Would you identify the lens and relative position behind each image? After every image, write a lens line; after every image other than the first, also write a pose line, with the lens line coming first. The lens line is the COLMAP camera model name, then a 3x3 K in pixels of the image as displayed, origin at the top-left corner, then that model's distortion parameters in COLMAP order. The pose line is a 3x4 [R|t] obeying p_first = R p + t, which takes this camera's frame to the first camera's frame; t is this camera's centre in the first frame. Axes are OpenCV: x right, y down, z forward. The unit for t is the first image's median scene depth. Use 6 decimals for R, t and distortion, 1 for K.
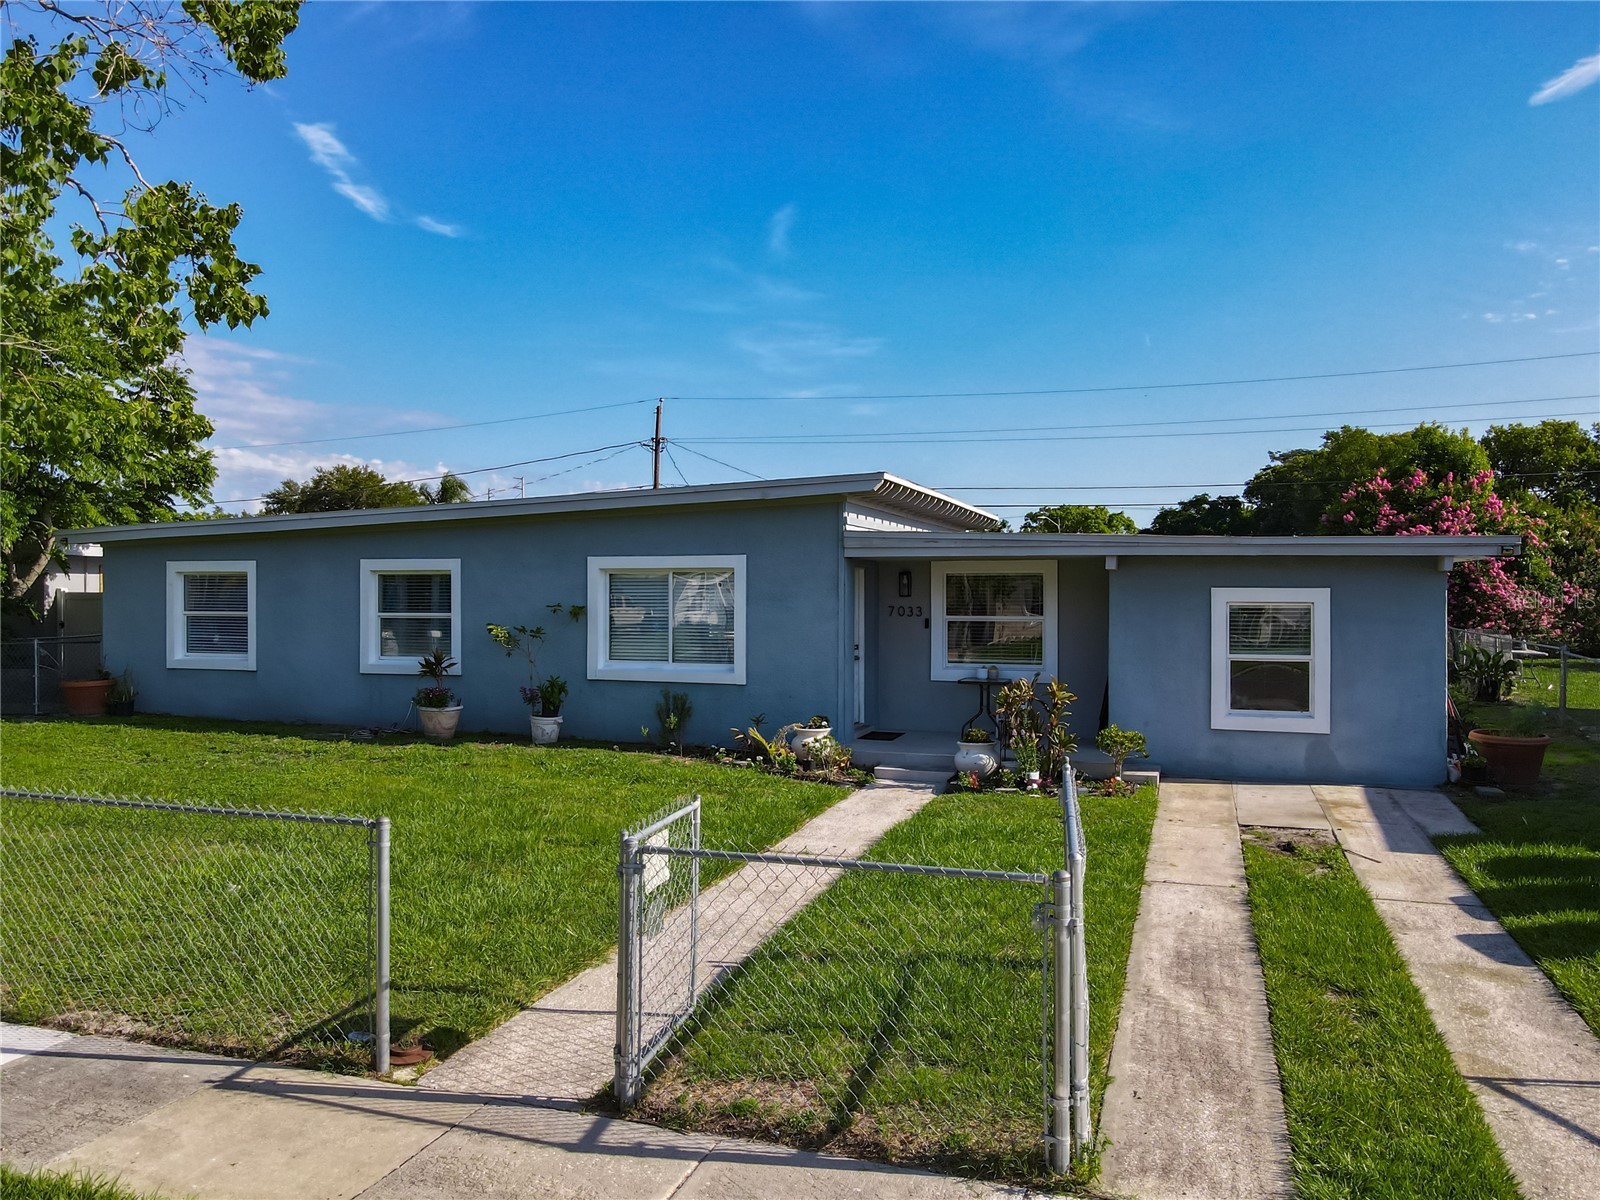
lens RADIAL K [[1208.0, 0, 778.4], [0, 1208.0, 599.5], [0, 0, 1]] dist [0.003784, 0.011398]
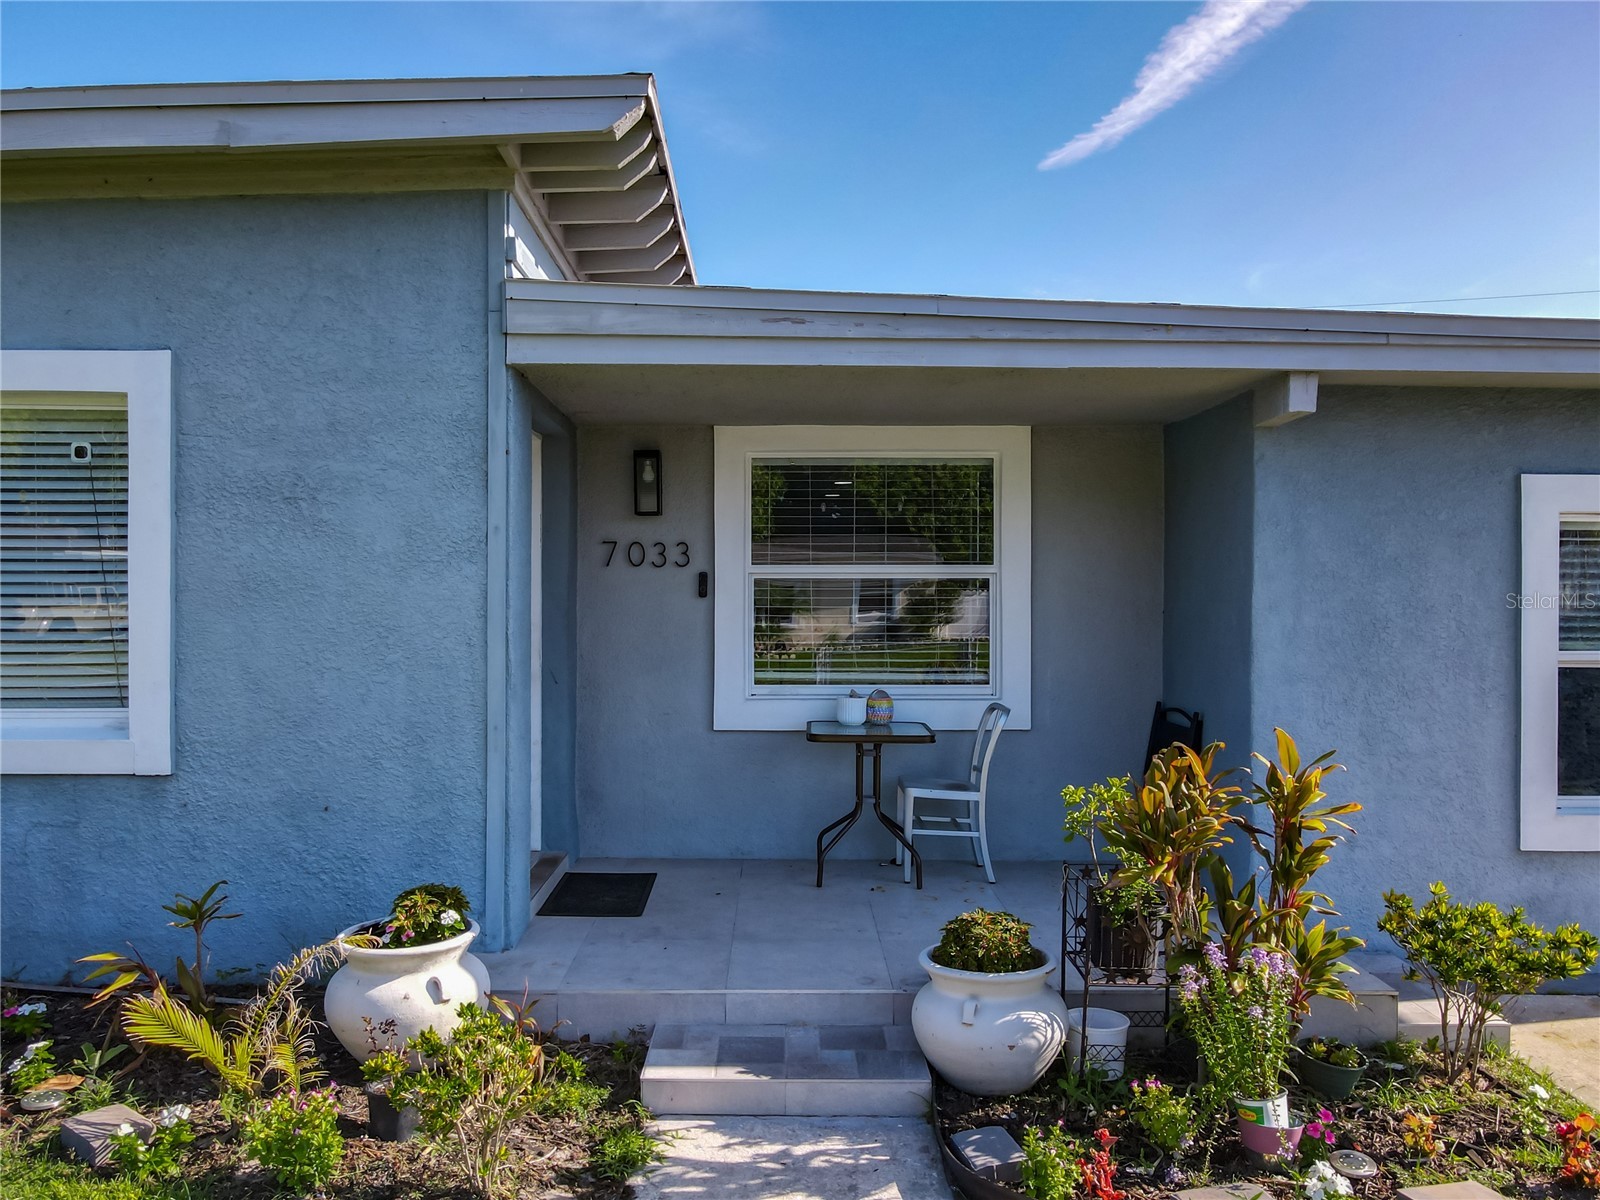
lens RADIAL K [[1208.0, 0, 778.4], [0, 1208.0, 599.5], [0, 0, 1]] dist [0.003784, 0.011398]
pose [[0.939306, 0.000248, 0.343081, 0.011878], [0.001504, 0.999987, -0.004840, 0.026390], [-0.343078, 0.005062, 0.939293, 0.624810]]
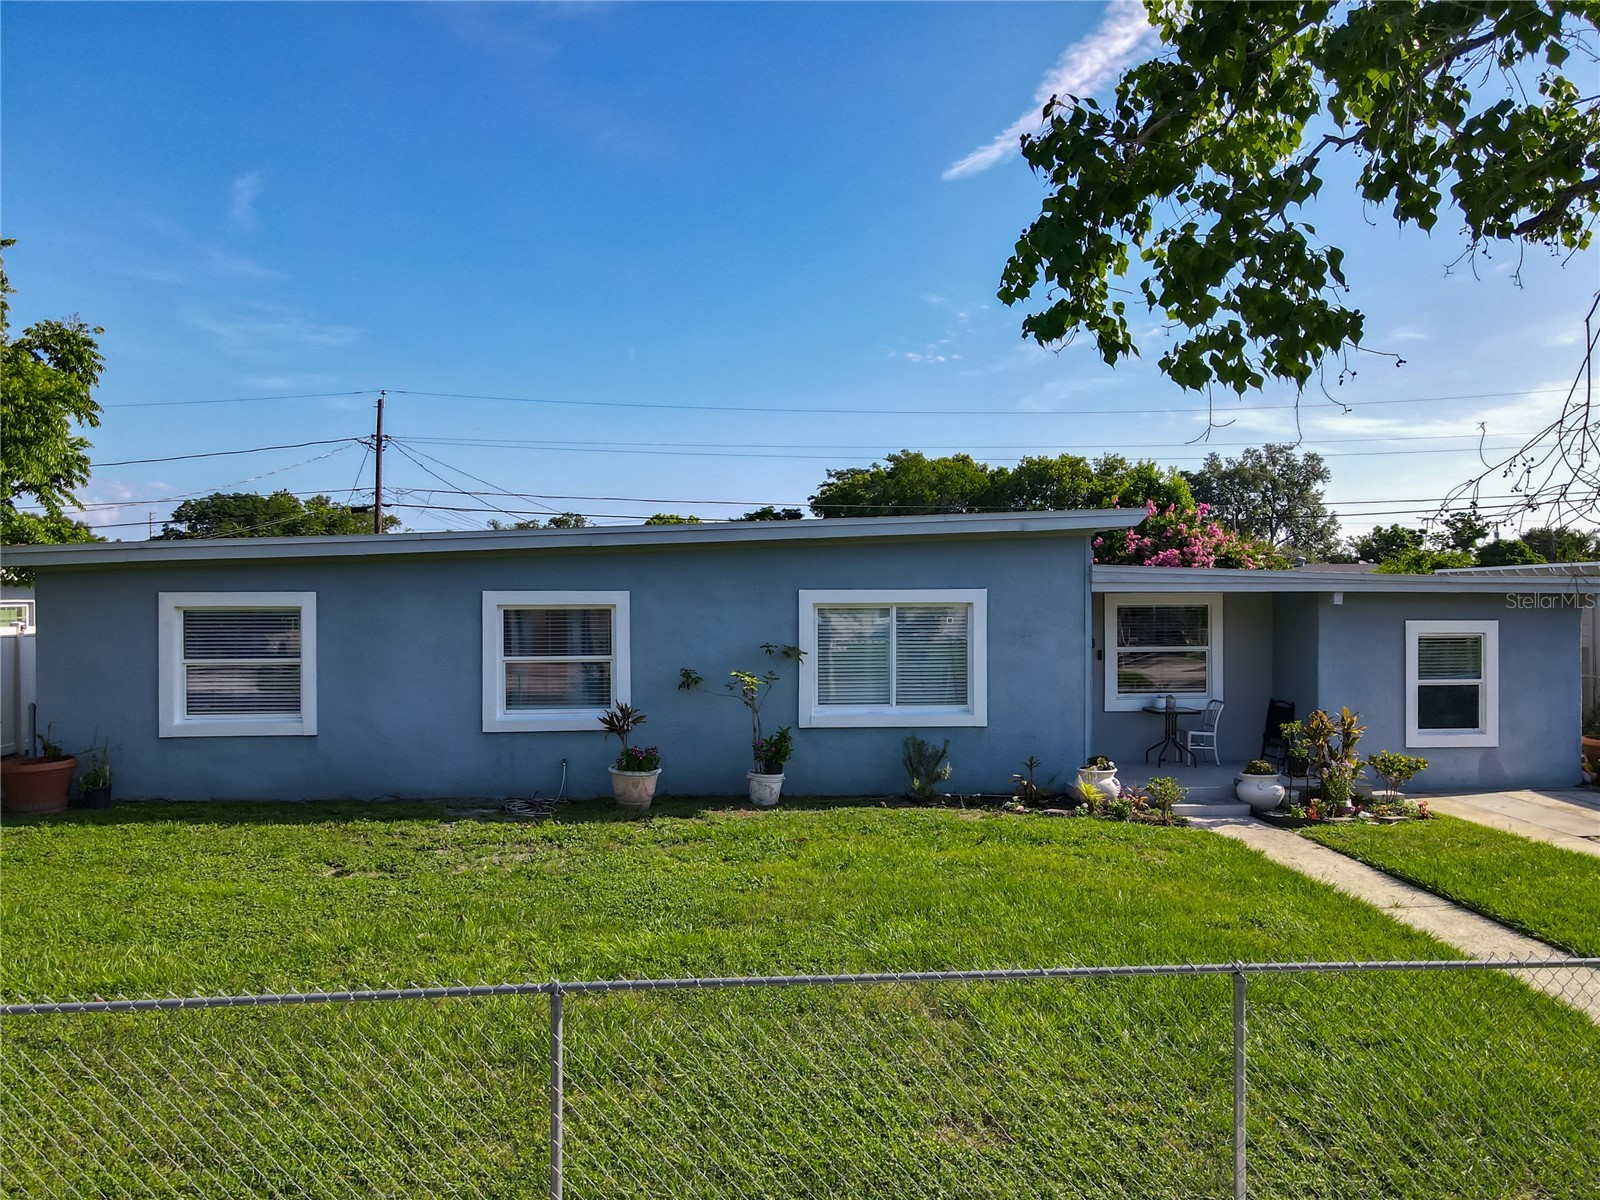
lens RADIAL K [[1208.0, 0, 778.4], [0, 1208.0, 599.5], [0, 0, 1]] dist [0.003784, 0.011398]
pose [[0.908332, -0.006162, 0.418205, -0.538538], [0.007363, 0.999972, -0.001260, -0.027024], [-0.418185, 0.004223, 0.908352, 0.200960]]
